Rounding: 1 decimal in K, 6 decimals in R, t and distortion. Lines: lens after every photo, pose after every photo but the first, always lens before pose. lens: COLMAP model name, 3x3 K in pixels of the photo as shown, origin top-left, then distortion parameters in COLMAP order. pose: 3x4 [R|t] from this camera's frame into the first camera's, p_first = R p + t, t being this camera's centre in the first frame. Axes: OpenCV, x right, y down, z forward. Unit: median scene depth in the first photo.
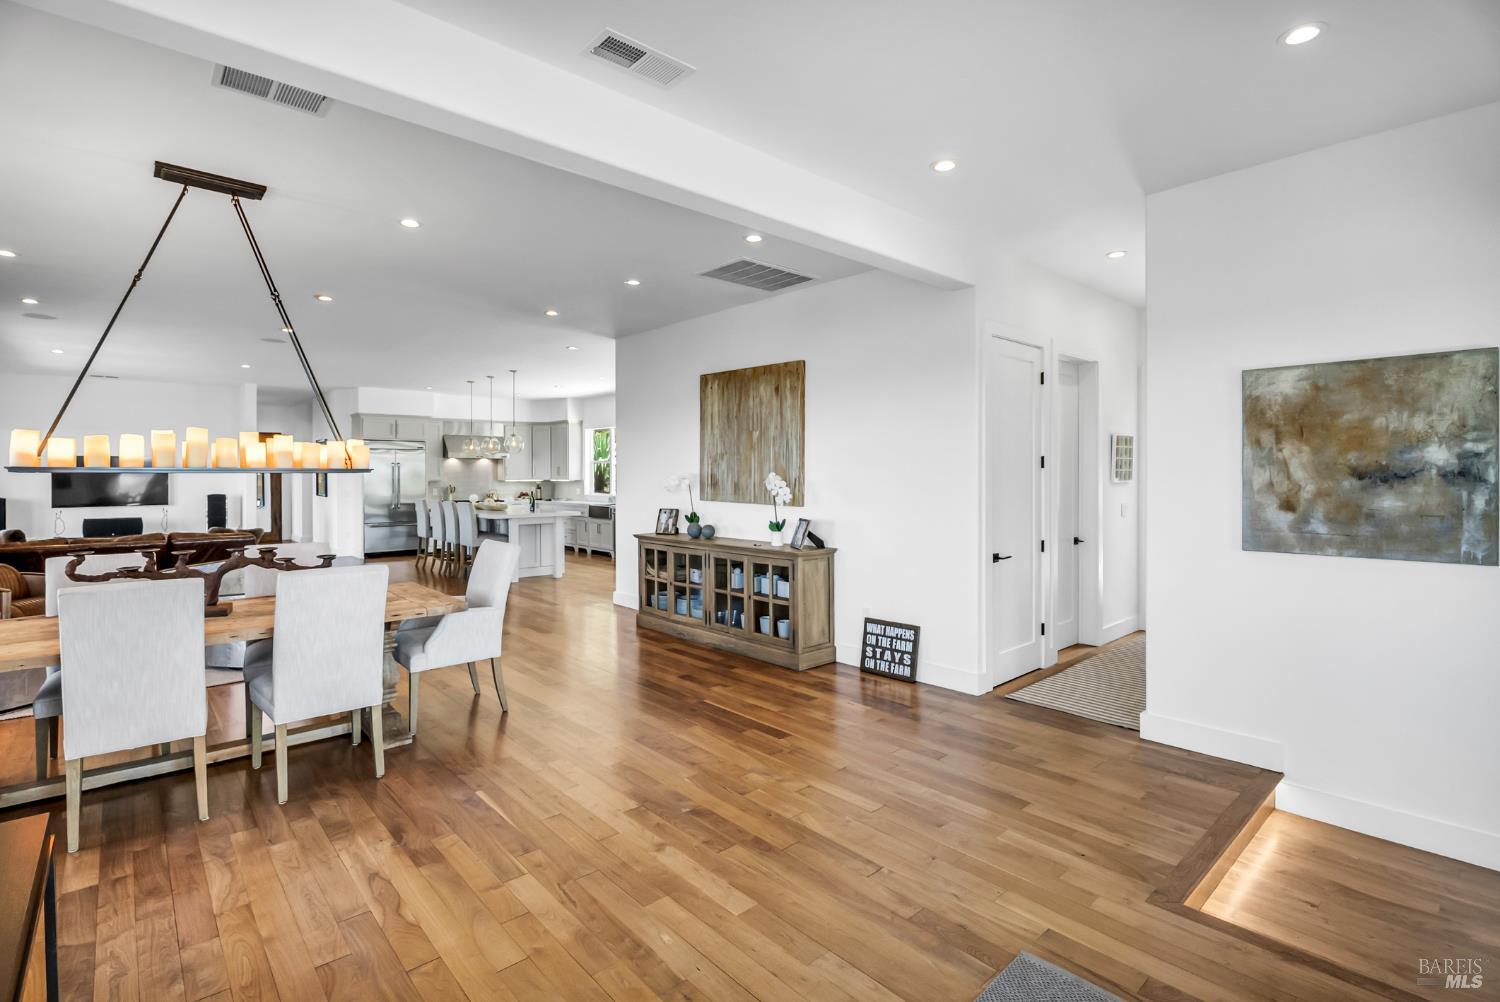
lens RADIAL K [[720.0, 0, 758.0], [0, 720.0, 492.2], [0, 0, 1]] dist [-0.005470, 0.001656]
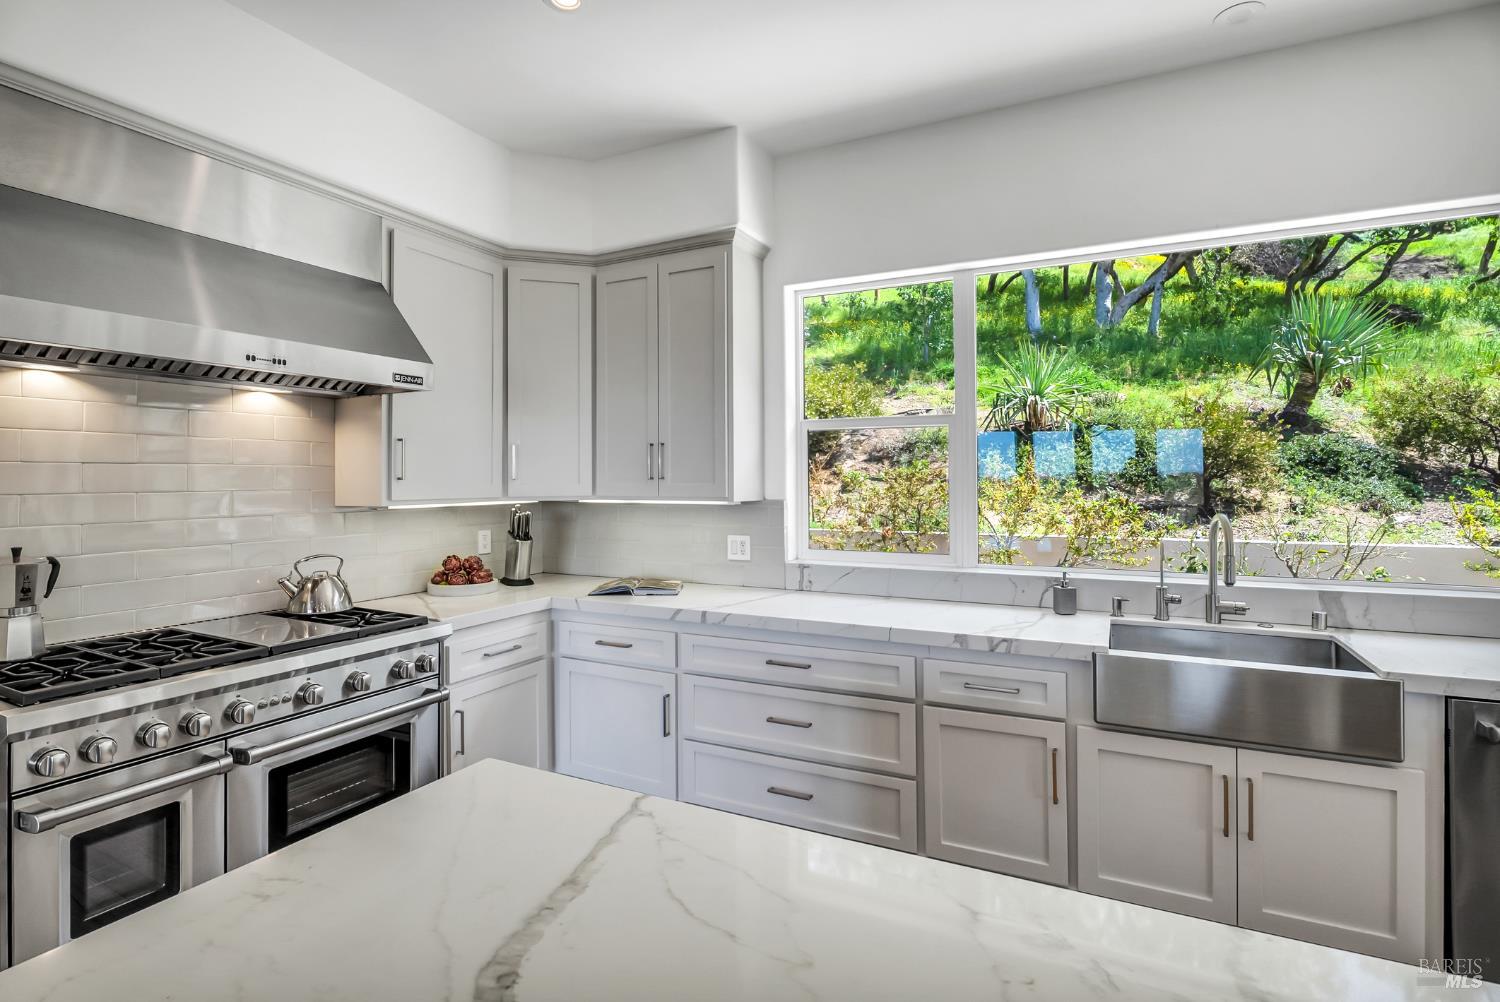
lens RADIAL K [[720.0, 0, 775.1], [0, 720.0, 464.2], [0, 0, 1]] dist [-0.005470, 0.001656]
pose [[0.925944, 0.007538, 0.377584, -0.399196], [0.010758, 0.998869, -0.046323, -0.021428], [-0.377506, 0.046955, 0.924816, 0.947939]]
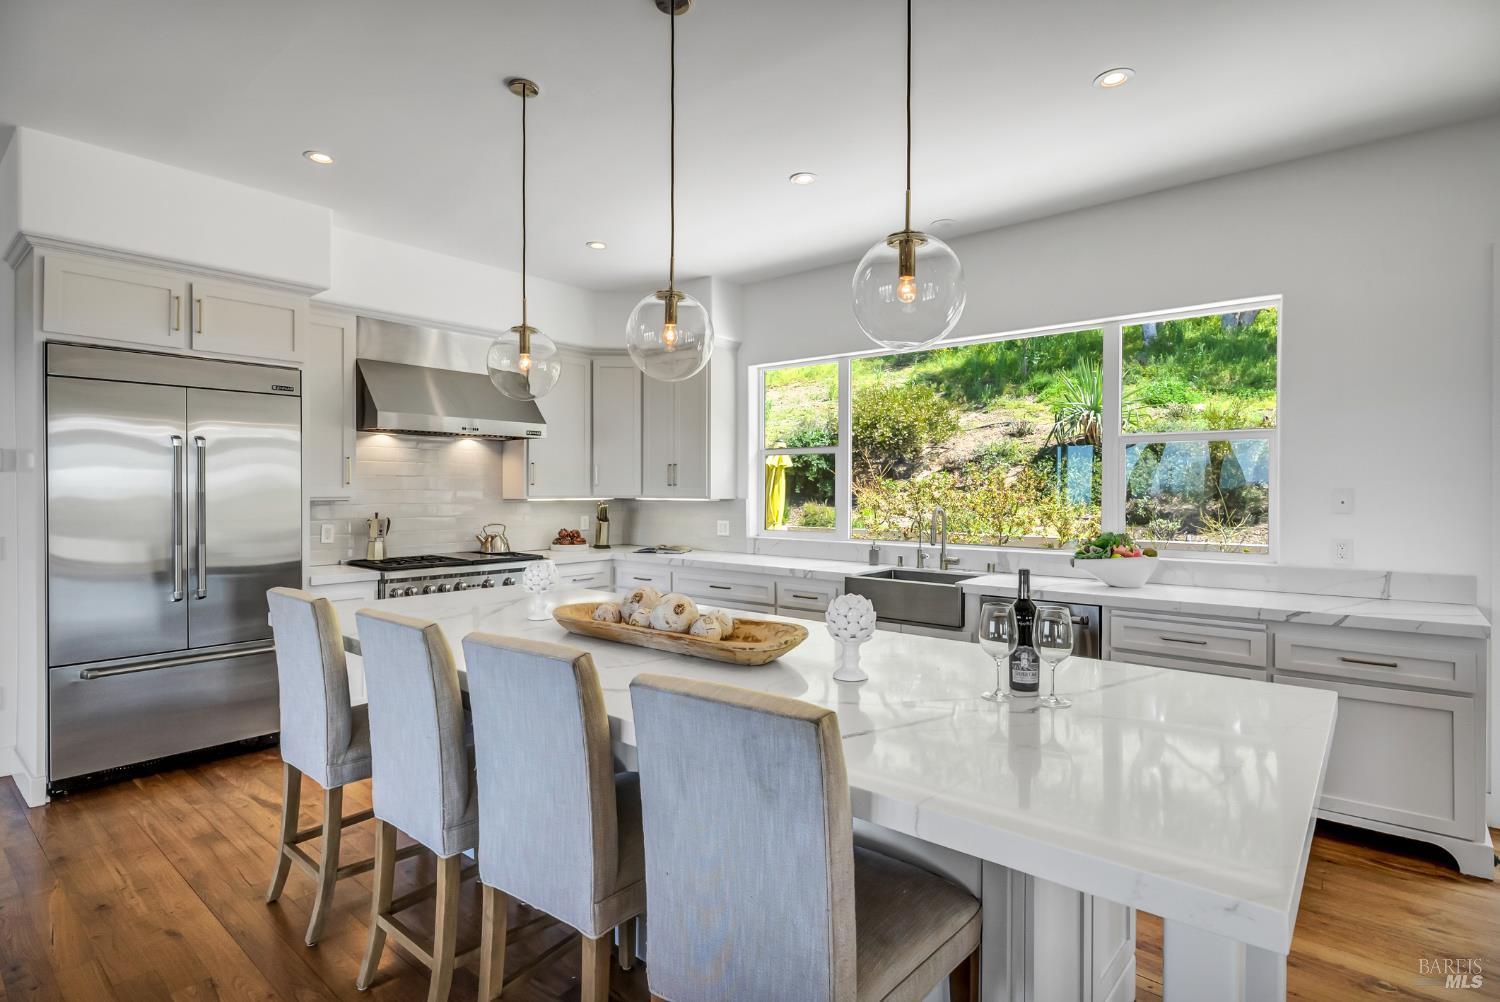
lens RADIAL K [[765.6, 0, 764.4], [0, 765.6, 490.7], [0, 0, 1]] dist [-0.001737, -0.000736]
pose [[0.989181, 0.004710, 0.146621, -0.351513], [-0.001252, 0.999719, -0.023664, -0.014061], [-0.146692, 0.023225, 0.988910, 0.724559]]
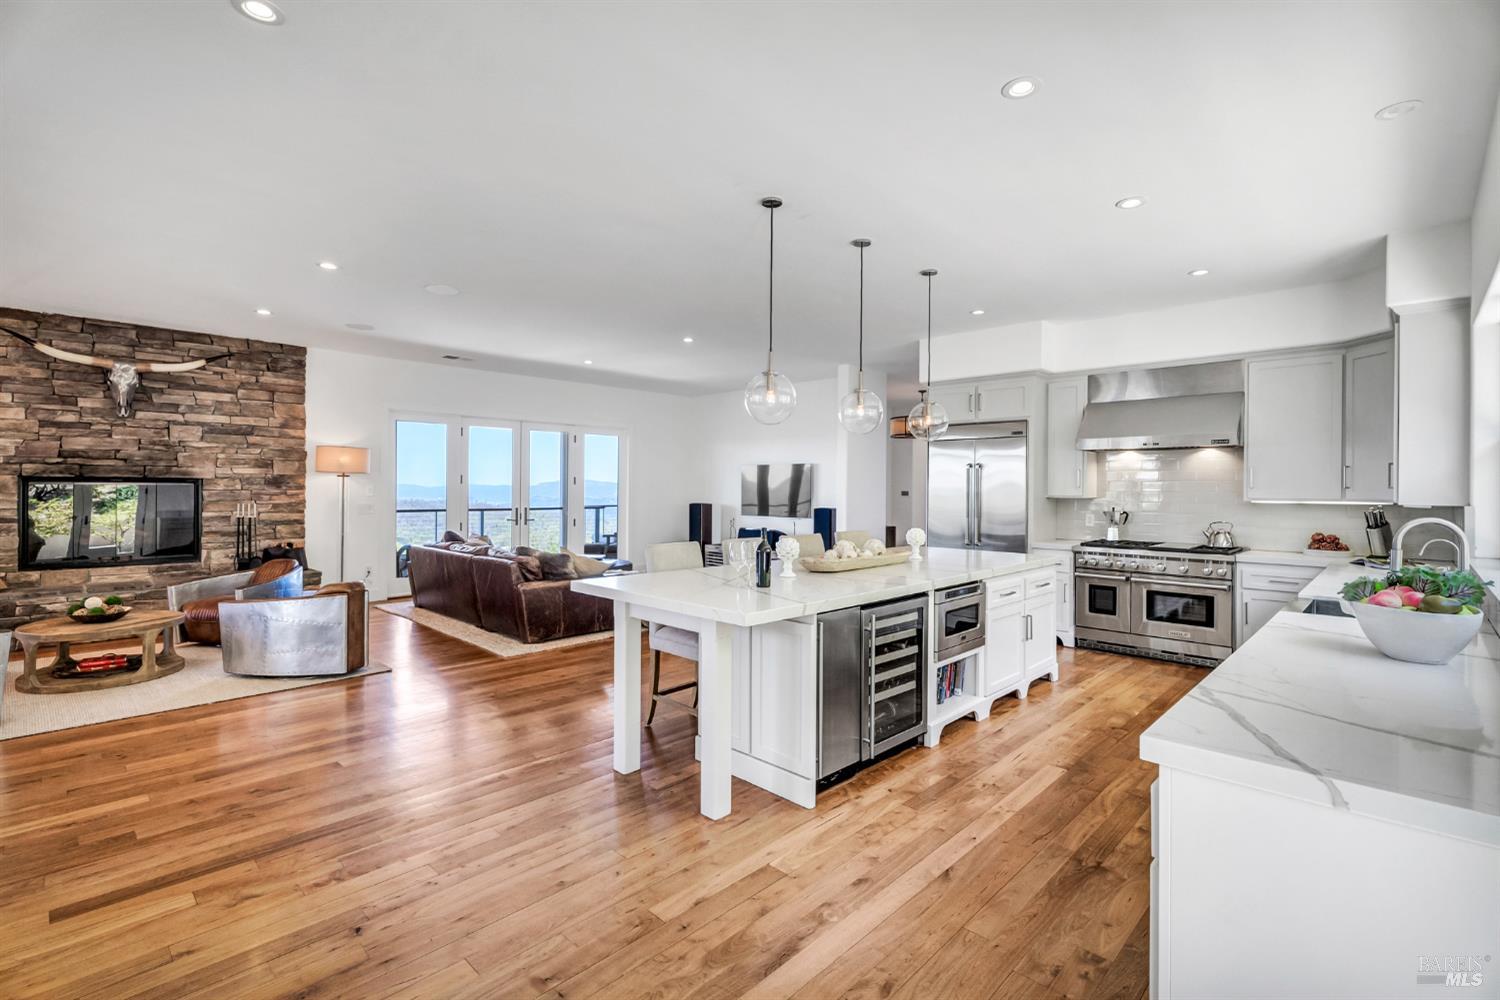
lens RADIAL K [[720.0, 0, 760.4], [0, 720.0, 492.7], [0, 0, 1]] dist [-0.005470, 0.001656]
pose [[0.076635, 0.013568, -0.996967, 0.028166], [-0.029453, 0.999502, 0.011339, -0.021371], [0.996624, 0.028495, 0.076997, 0.851751]]
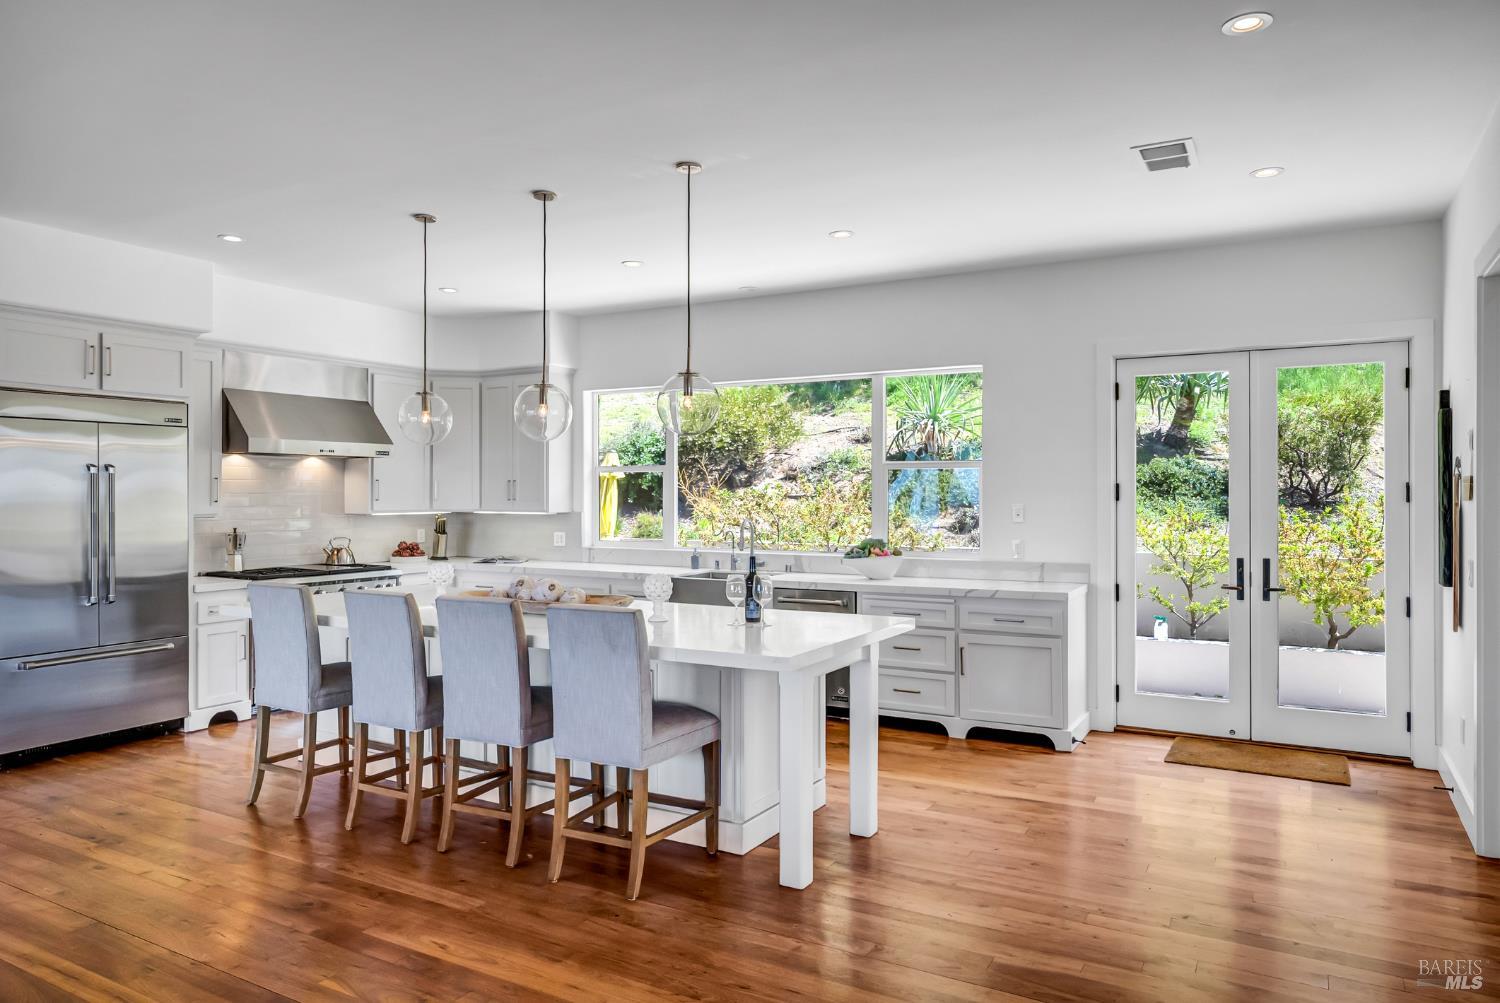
lens RADIAL K [[987.0, 0, 763.3], [0, 987.0, 490.7], [0, 0, 1]] dist [-0.003556, 0.011047]
pose [[0.948484, 0.002832, 0.316814, -0.388854], [0.006186, 0.999604, -0.027457, -0.015757], [-0.316766, 0.028003, 0.948090, 0.519858]]
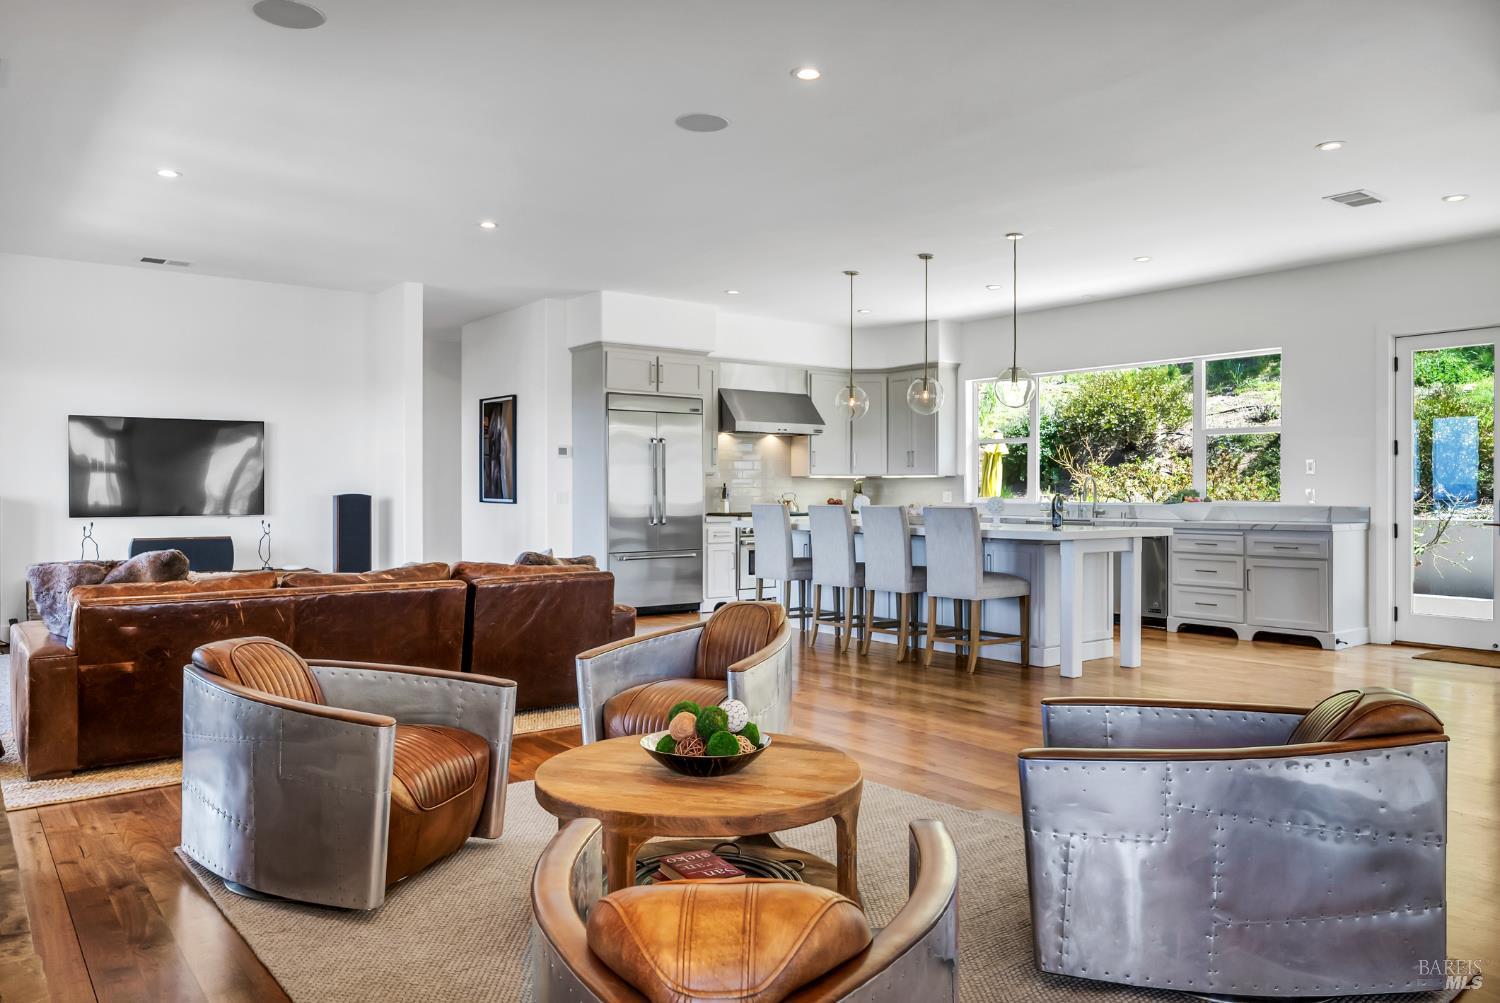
lens RADIAL K [[1098.6, 0, 761.5], [0, 1098.6, 491.8], [0, 0, 1]] dist [-0.017205, 0.021111]
pose [[0.997373, 0.002536, -0.072390, -0.399597], [-0.004484, 0.999632, -0.026763, 0.020295], [0.072296, 0.027017, 0.997017, 0.231212]]
